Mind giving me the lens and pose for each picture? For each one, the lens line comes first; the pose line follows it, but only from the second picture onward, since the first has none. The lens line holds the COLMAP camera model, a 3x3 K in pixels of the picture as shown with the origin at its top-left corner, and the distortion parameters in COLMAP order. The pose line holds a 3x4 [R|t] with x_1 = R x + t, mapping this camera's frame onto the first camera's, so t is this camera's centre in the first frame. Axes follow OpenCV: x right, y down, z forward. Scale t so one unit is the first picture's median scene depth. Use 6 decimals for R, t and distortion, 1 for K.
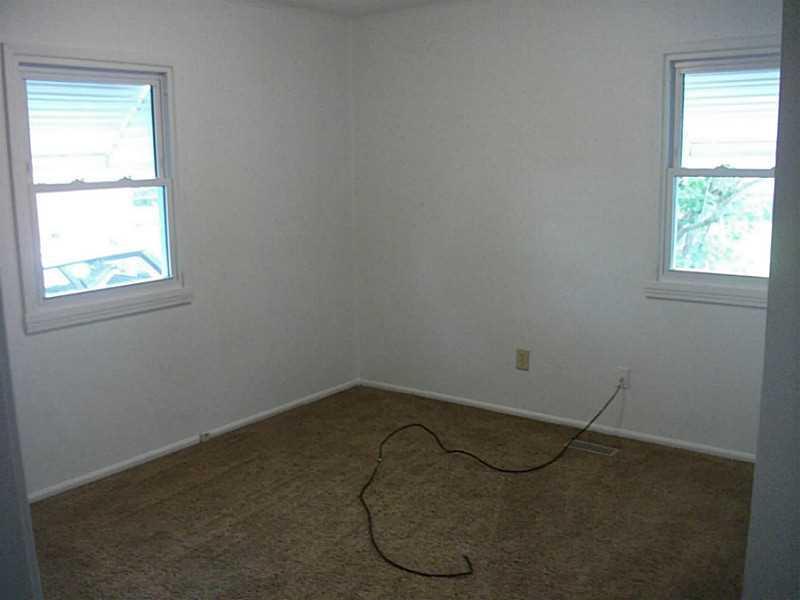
lens RADIAL K [[776.3, 0, 400.0], [0, 776.3, 300.0], [0, 0, 1]] dist [-0.105001, 0.006087]
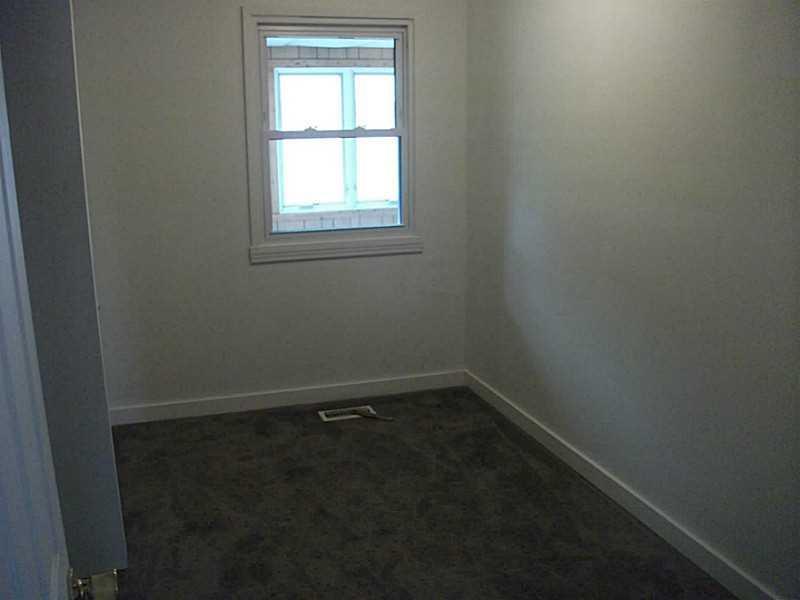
lens RADIAL K [[840.1, 0, 400.0], [0, 840.1, 300.0], [0, 0, 1]] dist [-0.103446, 0.002143]
pose [[0.837074, 0.123598, -0.532945, 0.351509], [-0.098606, 0.992278, 0.075247, -0.016455], [0.538129, -0.010436, 0.842798, 0.054054]]
